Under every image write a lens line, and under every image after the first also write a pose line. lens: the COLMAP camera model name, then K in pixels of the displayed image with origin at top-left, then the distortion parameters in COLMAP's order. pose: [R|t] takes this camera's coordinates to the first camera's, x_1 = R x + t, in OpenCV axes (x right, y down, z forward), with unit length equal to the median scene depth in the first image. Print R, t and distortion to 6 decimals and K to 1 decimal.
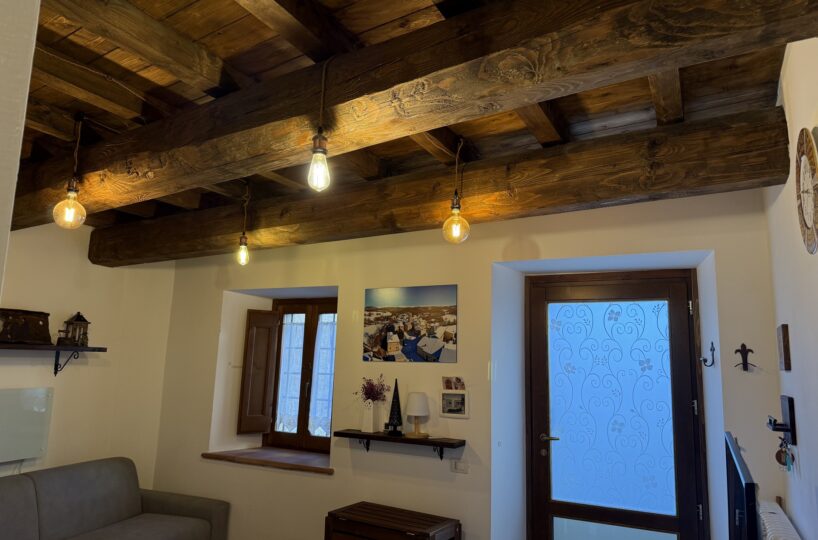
lens RADIAL K [[576.7, 0, 405.9], [0, 576.7, 270.8], [0, 0, 1]] dist [0.144843, -0.225538]
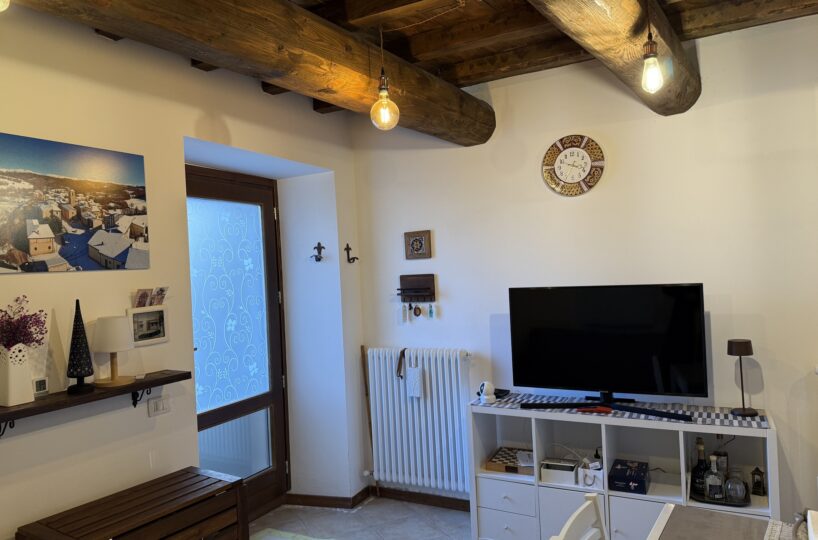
lens RADIAL K [[576.7, 0, 405.9], [0, 576.7, 270.8], [0, 0, 1]] dist [0.144843, -0.225538]
pose [[0.007690, -0.028999, 0.999550, -0.602979], [-0.107330, 0.993781, 0.029657, 0.103525], [-0.994194, -0.107510, 0.004530, 0.666109]]
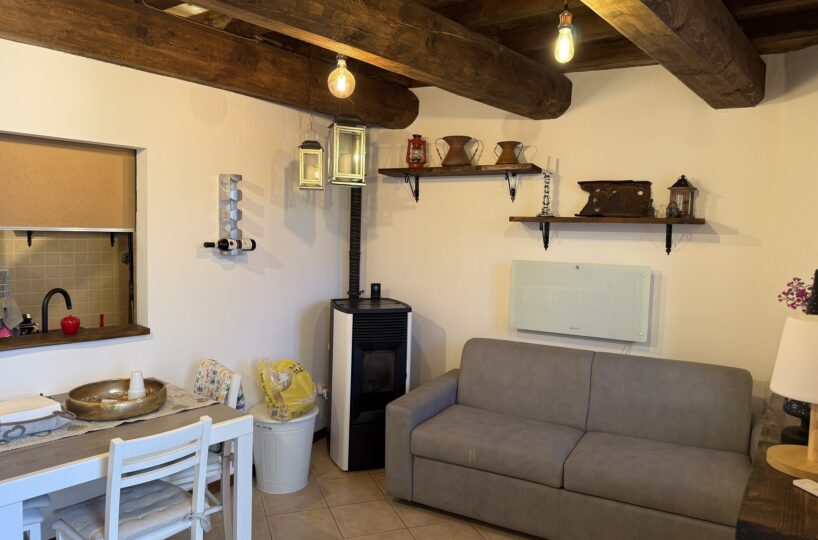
lens RADIAL K [[576.7, 0, 405.9], [0, 576.7, 270.8], [0, 0, 1]] dist [0.144843, -0.225538]
pose [[-0.105046, 0.042400, -0.993563, 0.320438], [0.121367, 0.992169, 0.029509, 0.149965], [0.987034, -0.117486, -0.109369, 0.820638]]
